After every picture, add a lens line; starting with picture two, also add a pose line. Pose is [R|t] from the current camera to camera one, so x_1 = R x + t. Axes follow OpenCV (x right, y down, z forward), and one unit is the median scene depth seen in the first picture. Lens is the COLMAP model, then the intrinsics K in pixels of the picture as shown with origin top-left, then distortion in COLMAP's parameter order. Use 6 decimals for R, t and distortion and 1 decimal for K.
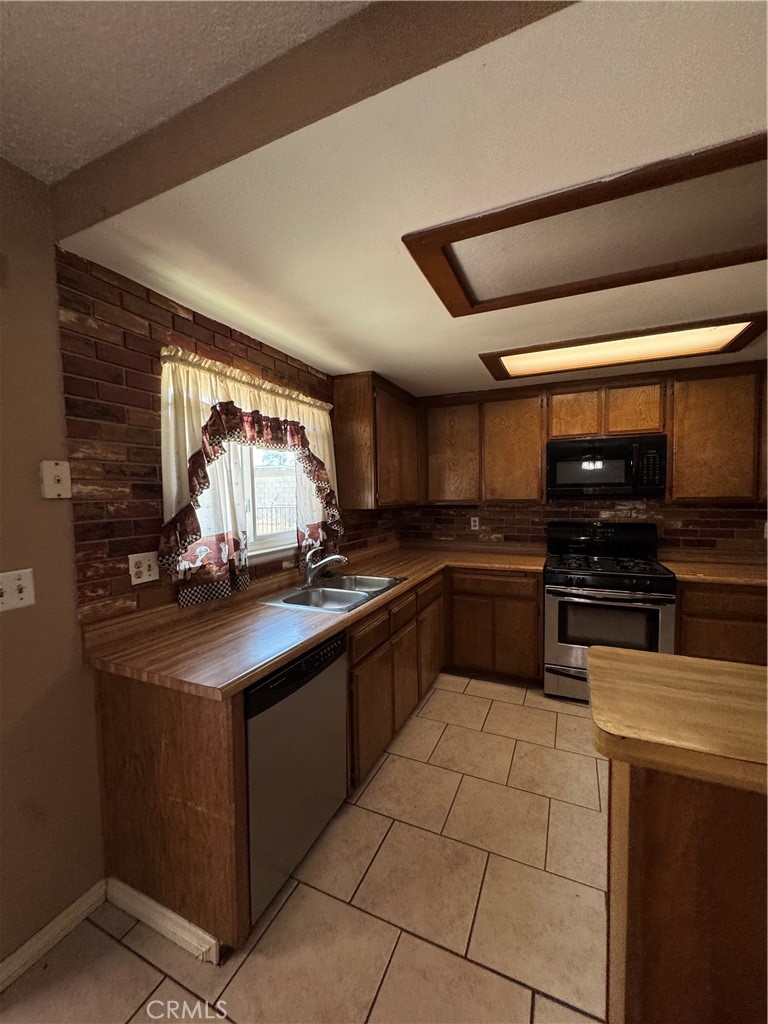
lens RADIAL K [[412.0, 0, 383.2], [0, 412.0, 512.3], [0, 0, 1]] dist [0.000299, -0.000184]
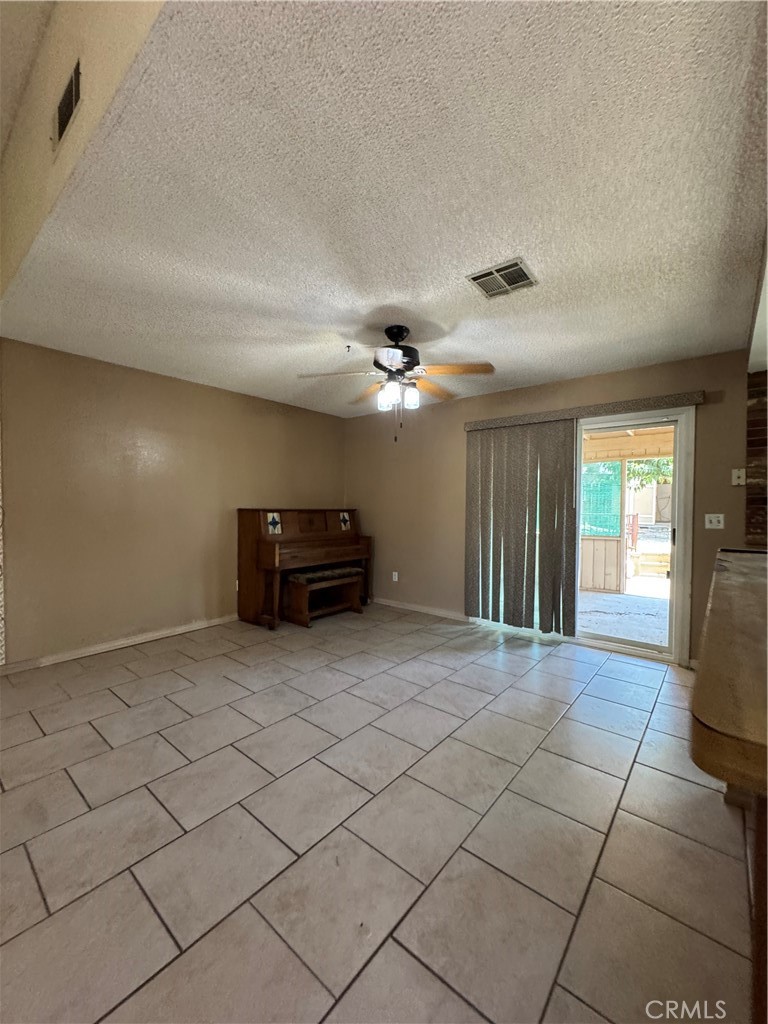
lens RADIAL K [[412.0, 0, 383.2], [0, 412.0, 512.3], [0, 0, 1]] dist [0.000299, -0.000184]
pose [[-0.259046, 0.032840, -0.965306, 1.421749], [-0.045331, 0.997907, 0.046114, 0.073532], [0.964801, 0.055704, -0.257015, -0.224635]]
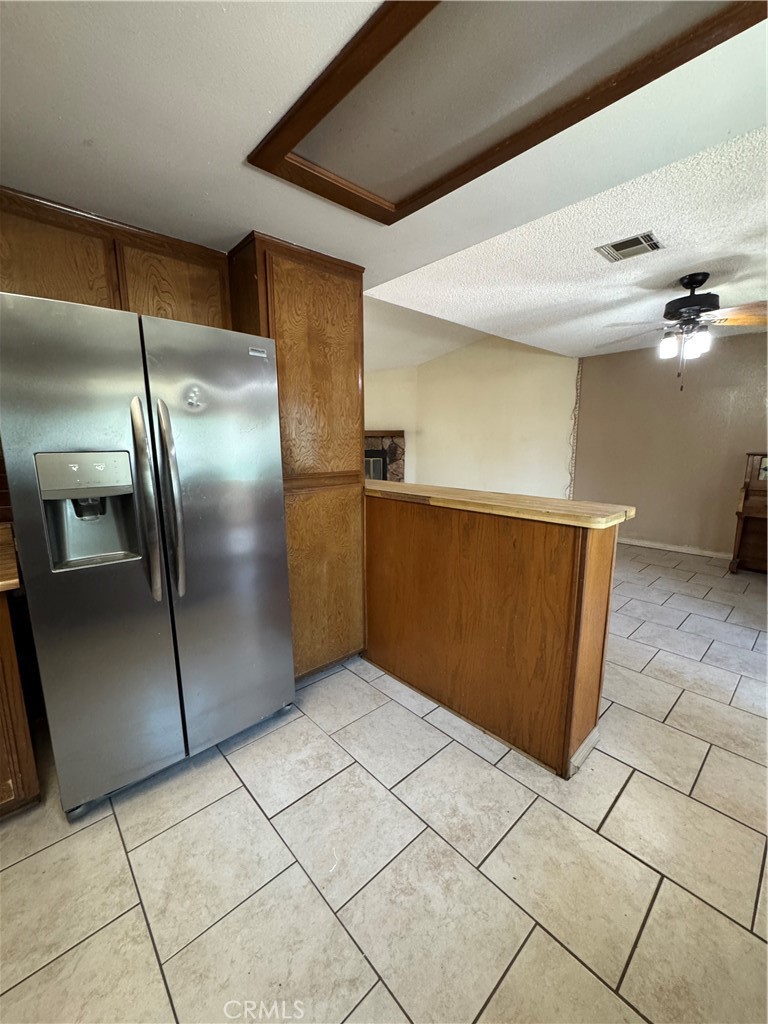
lens RADIAL K [[412.0, 0, 383.2], [0, 412.0, 512.3], [0, 0, 1]] dist [0.000299, -0.000184]
pose [[-0.920716, -0.048850, 0.387164, 0.349289], [0.033231, 0.978715, 0.202514, -0.019338], [-0.388816, 0.199323, -0.899496, 1.409746]]
